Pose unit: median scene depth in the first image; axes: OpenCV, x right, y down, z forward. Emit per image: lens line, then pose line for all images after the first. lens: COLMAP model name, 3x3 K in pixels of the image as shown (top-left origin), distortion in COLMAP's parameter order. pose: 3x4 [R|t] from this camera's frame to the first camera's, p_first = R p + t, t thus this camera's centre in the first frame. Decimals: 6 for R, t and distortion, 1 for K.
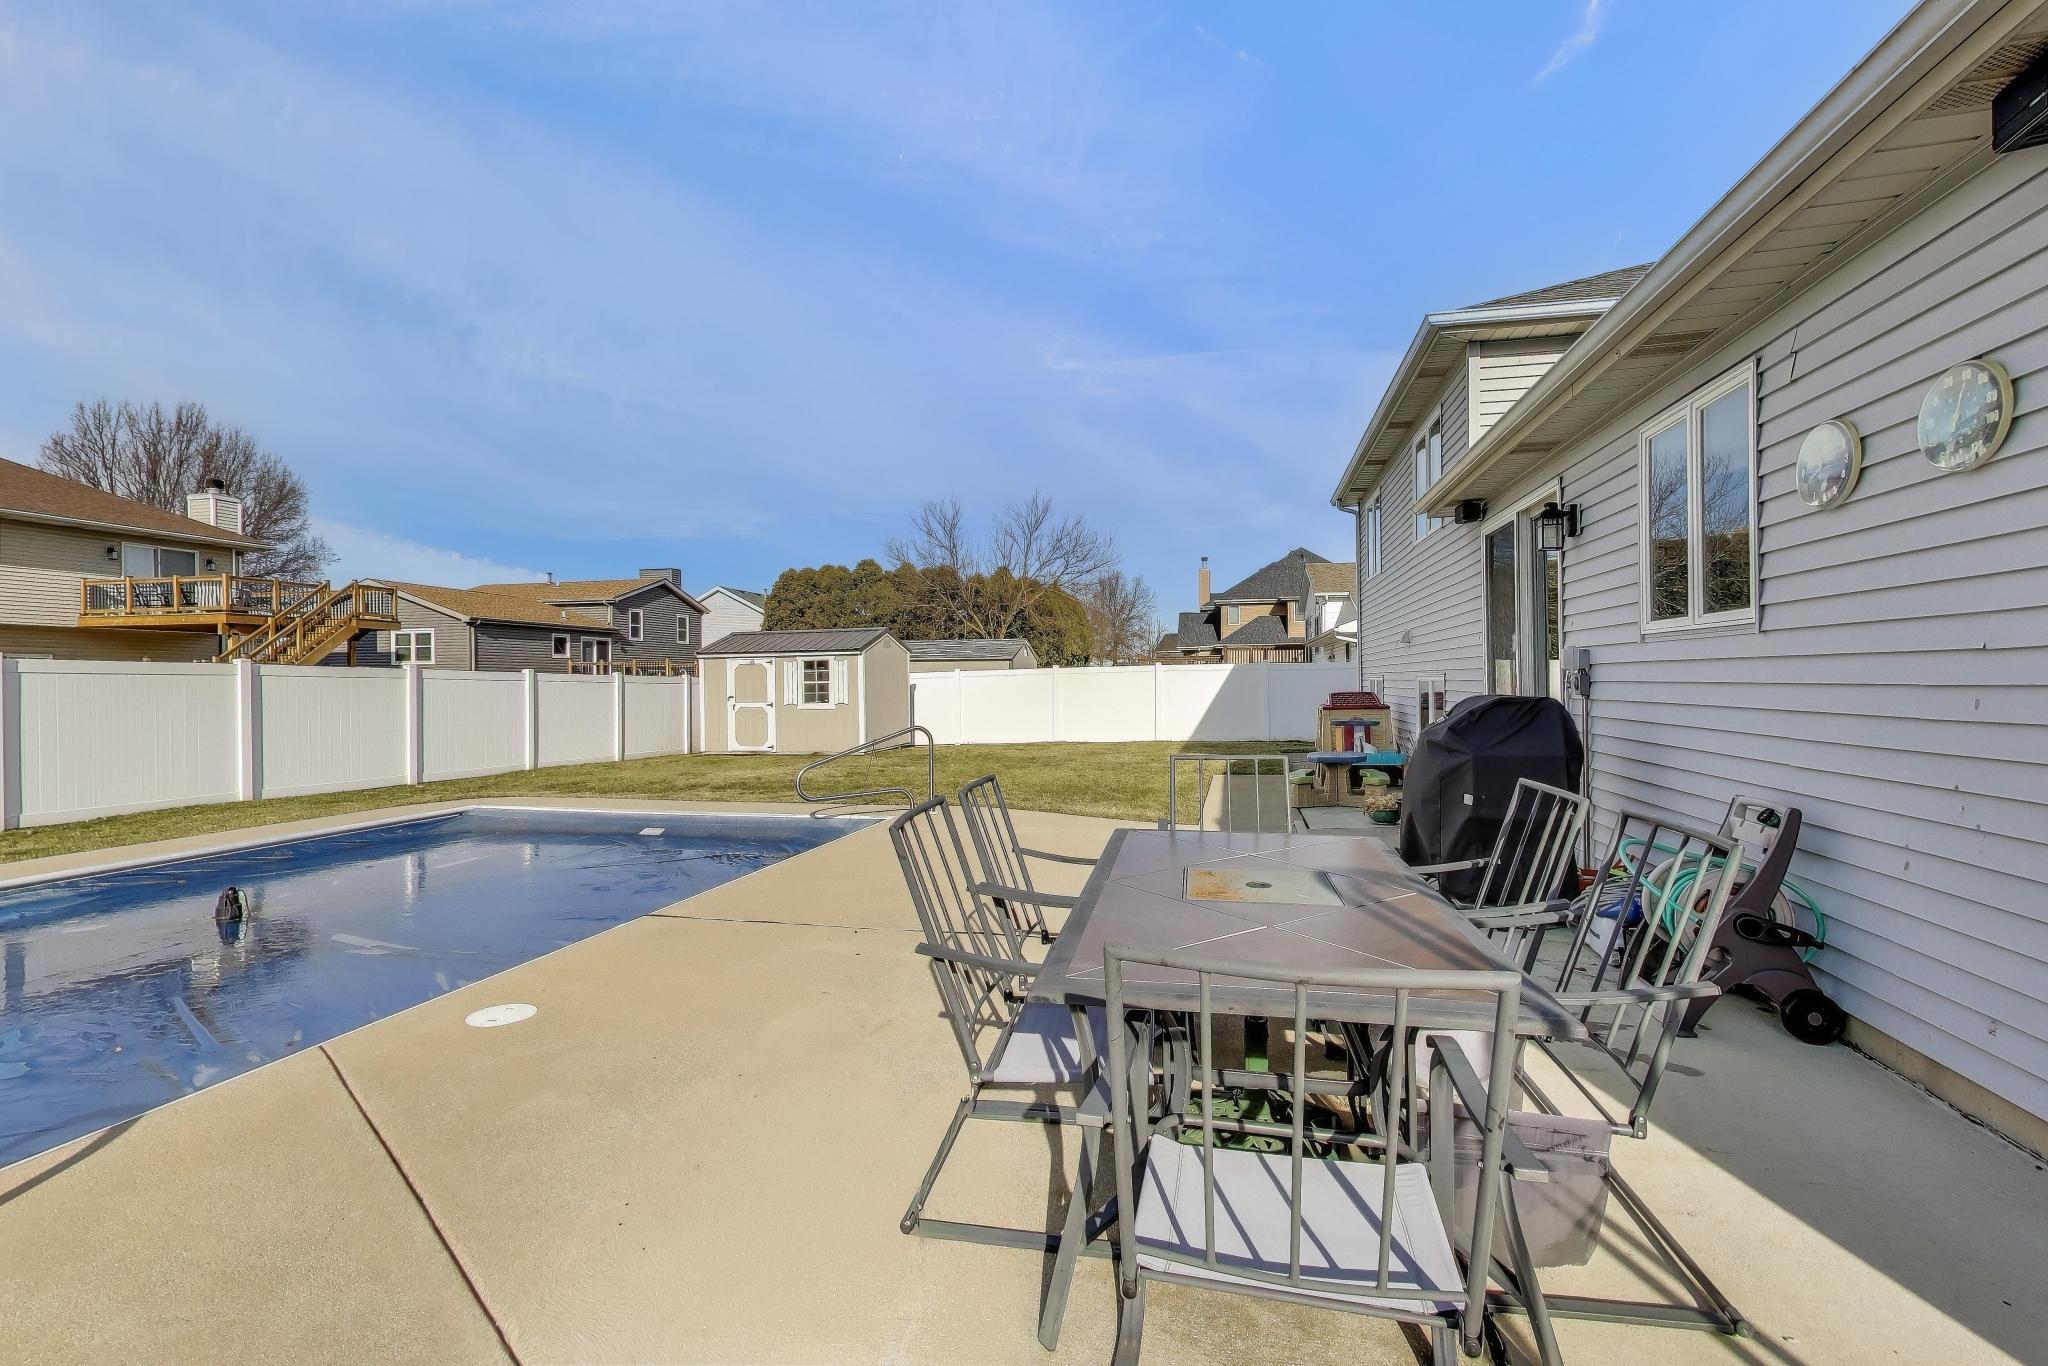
lens RADIAL K [[904.2, 0, 1036.4], [0, 904.2, 678.0], [0, 0, 1]] dist [0.004131, -0.001056]
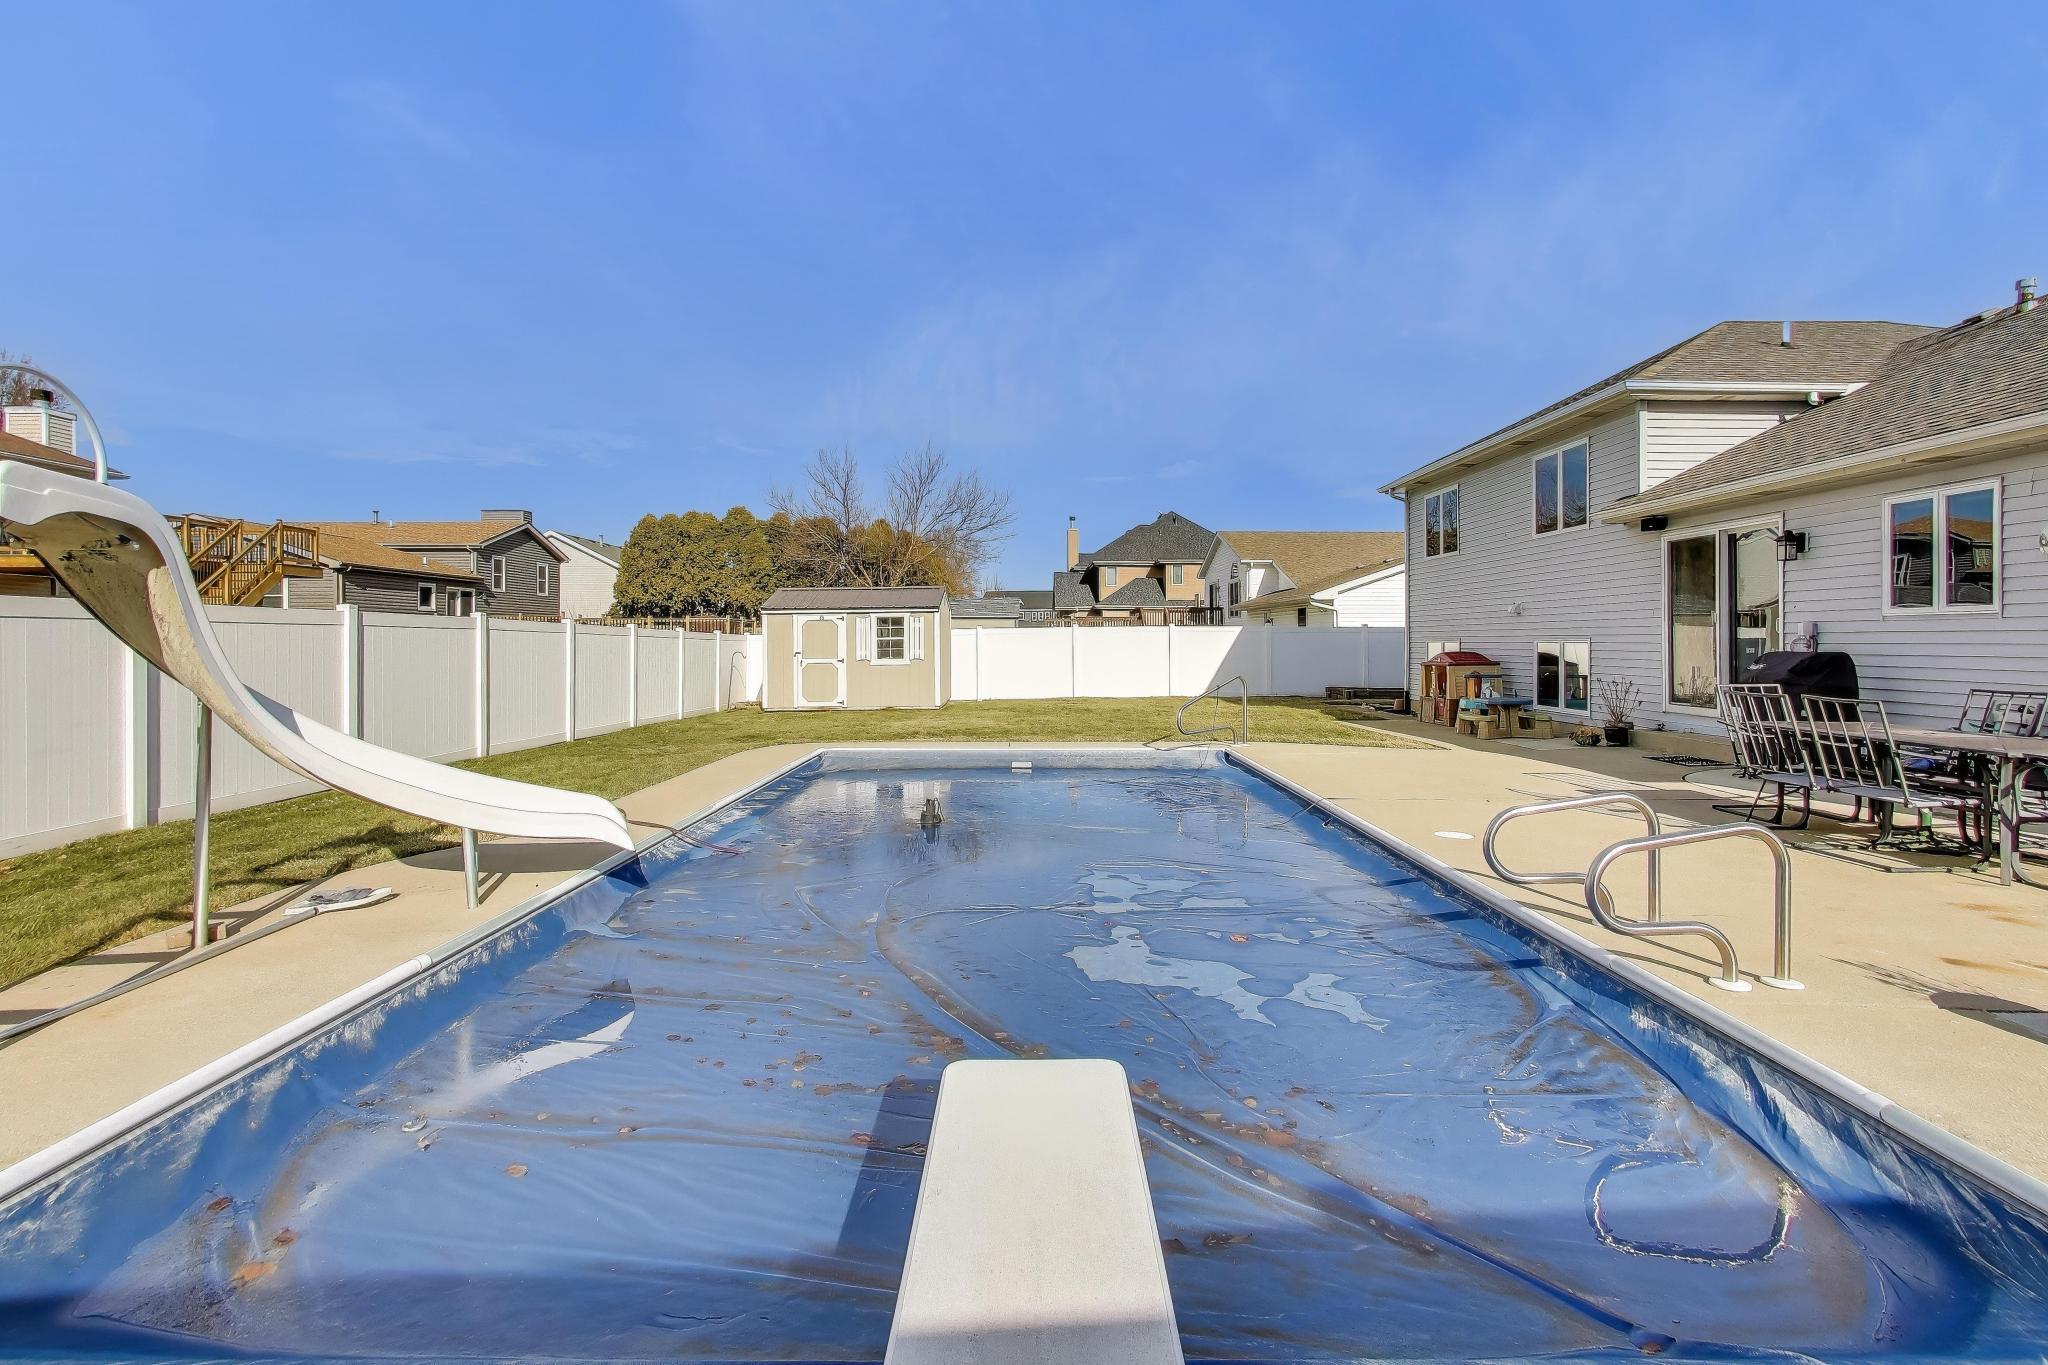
lens RADIAL K [[980.4, 0, 1008.6], [0, 980.4, 632.9], [0, 0, 1]] dist [0.002673, 0.001638]
pose [[0.975675, 0.008891, 0.219042, -0.195819], [-0.007849, 0.999953, -0.005626, 0.001480], [-0.219082, 0.003769, 0.975699, -0.065629]]
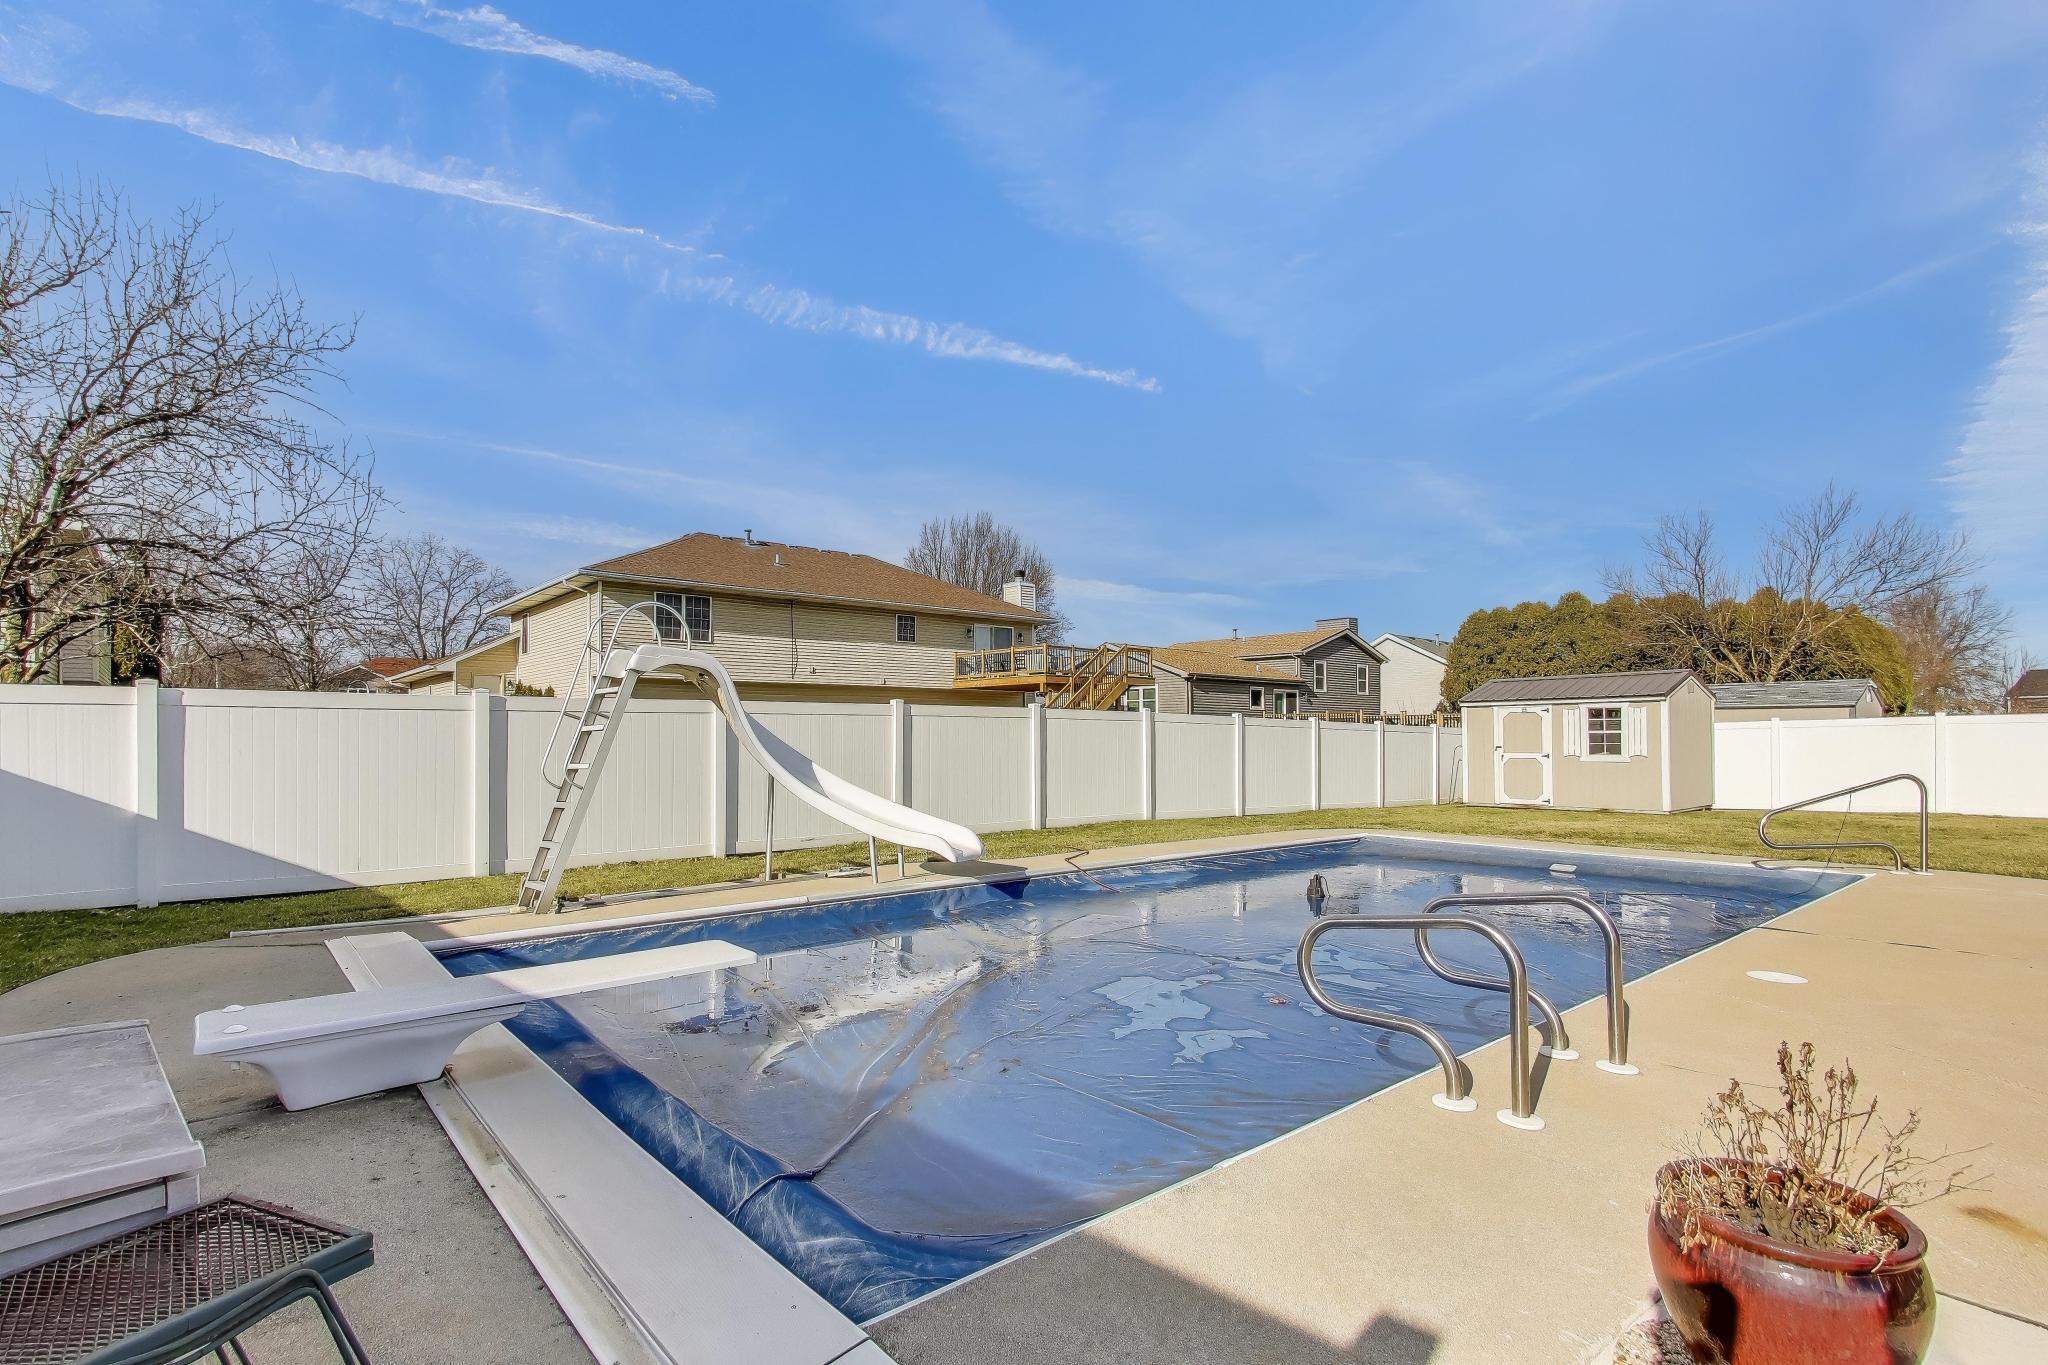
lens RADIAL K [[980.4, 0, 1023.4], [0, 980.4, 718.3], [0, 0, 1]] dist [0.002673, 0.001638]
pose [[0.800100, -0.001223, -0.599866, -0.065354], [-0.007561, 0.999898, -0.012123, 0.003920], [0.599820, 0.014235, 0.800009, -0.077426]]
